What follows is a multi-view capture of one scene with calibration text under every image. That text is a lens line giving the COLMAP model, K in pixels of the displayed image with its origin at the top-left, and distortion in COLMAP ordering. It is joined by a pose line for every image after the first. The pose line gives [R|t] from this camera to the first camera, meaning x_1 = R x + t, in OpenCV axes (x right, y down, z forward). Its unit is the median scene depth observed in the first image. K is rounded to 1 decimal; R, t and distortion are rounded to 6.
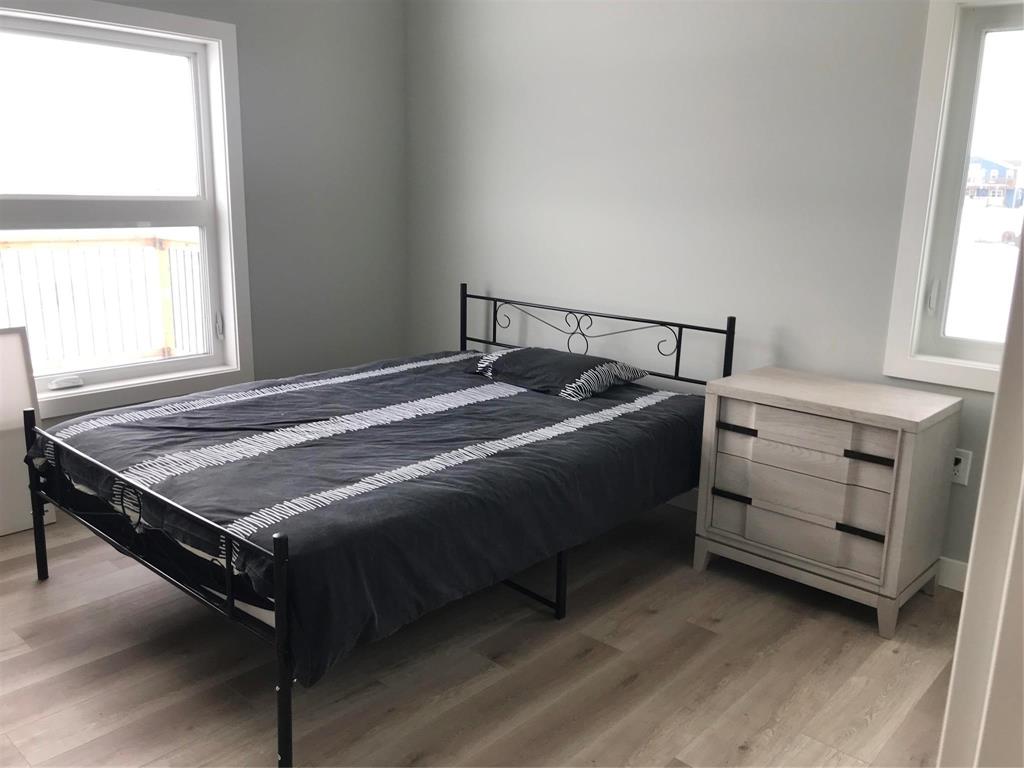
lens RADIAL K [[845.2, 0, 513.4], [0, 845.2, 386.6], [0, 0, 1]] dist [0.013828, 0.016156]
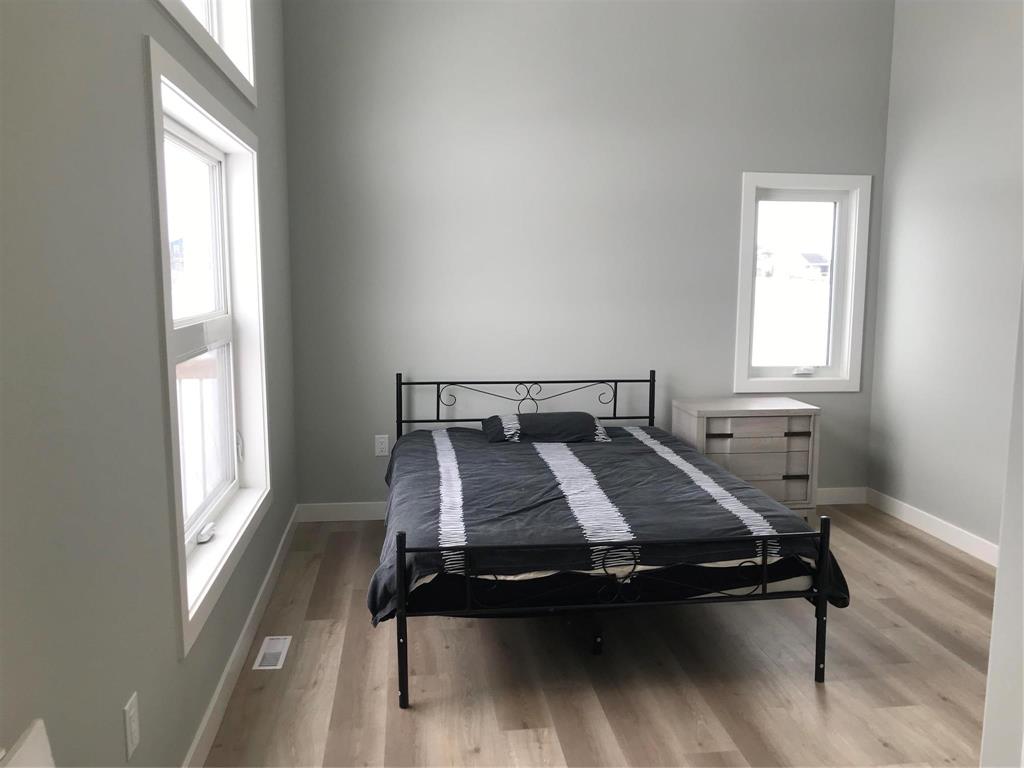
lens RADIAL K [[845.2, 0, 512.1], [0, 845.2, 380.9], [0, 0, 1]] dist [0.013828, 0.016156]
pose [[0.652528, -0.118174, 0.748494, -1.033075], [0.182140, 0.983266, -0.003547, -0.103305], [-0.735549, 0.138645, 0.663133, 0.184924]]
